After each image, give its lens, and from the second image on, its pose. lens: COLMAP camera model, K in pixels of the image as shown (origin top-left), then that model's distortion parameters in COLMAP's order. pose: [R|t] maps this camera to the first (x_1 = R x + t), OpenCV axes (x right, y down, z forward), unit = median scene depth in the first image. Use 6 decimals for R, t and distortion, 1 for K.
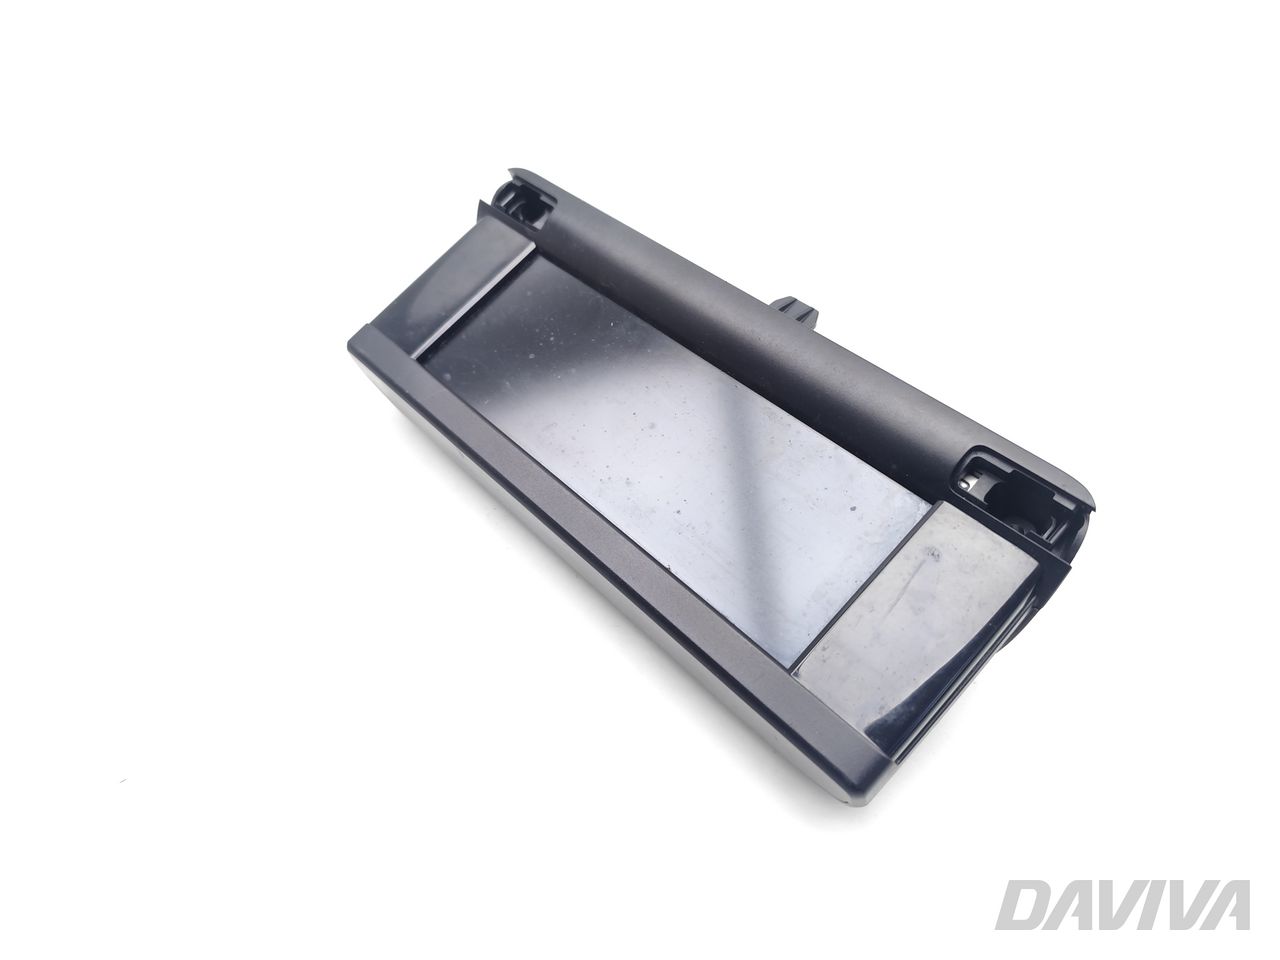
lens RADIAL K [[861.8, 0, 640.3], [0, 861.8, 480.0], [0, 0, 1]] dist [-0.000418, 0.000080]
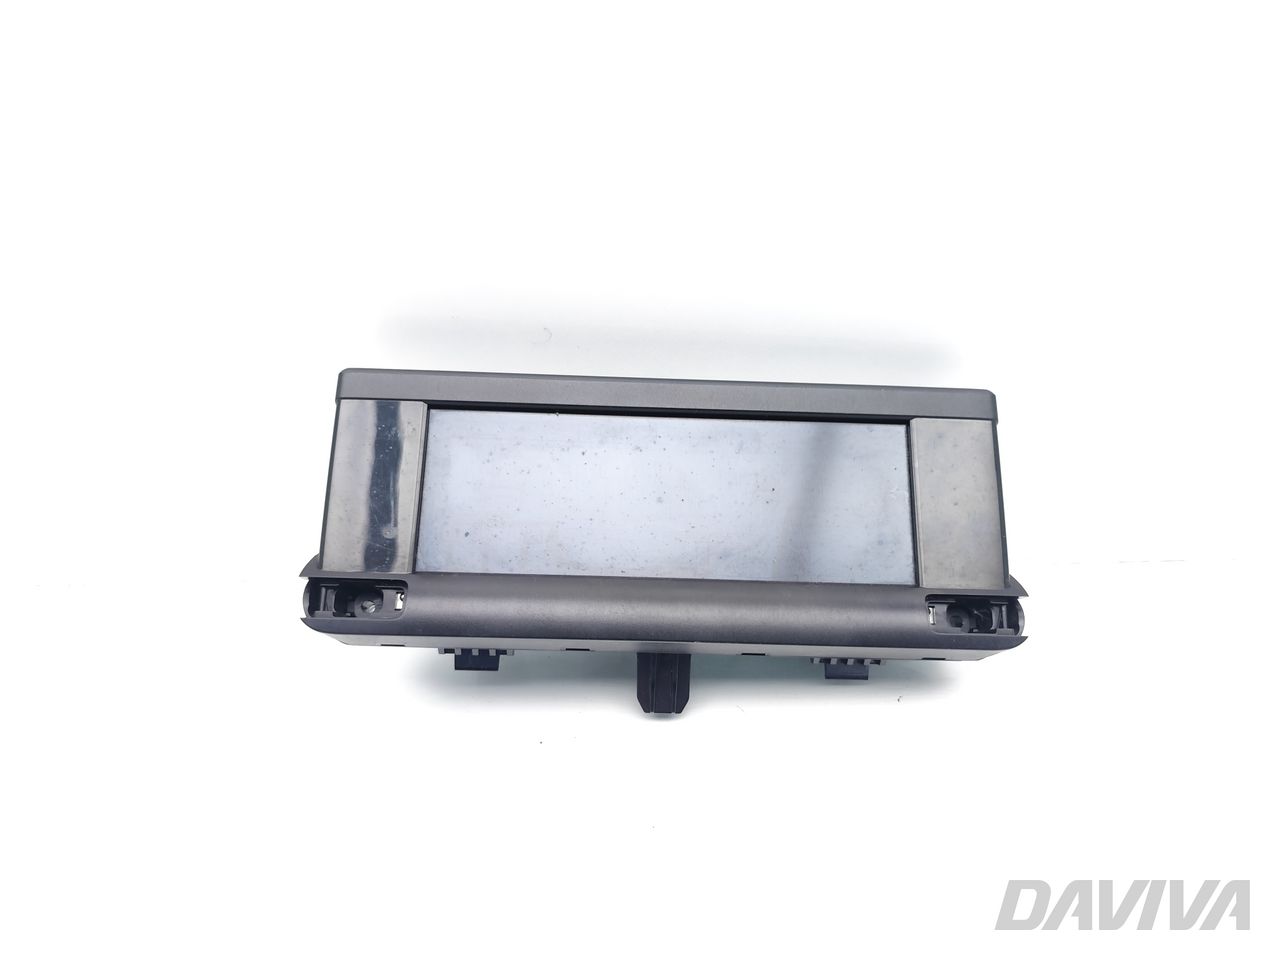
lens RADIAL K [[861.8, 0, 640.6], [0, 861.8, 479.9], [0, 0, 1]] dist [-0.000418, 0.000080]
pose [[-0.697047, 0.714256, 0.062958, -0.060246], [-0.541329, -0.581793, 0.607025, -0.739846], [0.470200, 0.389044, 0.792185, 0.079862]]
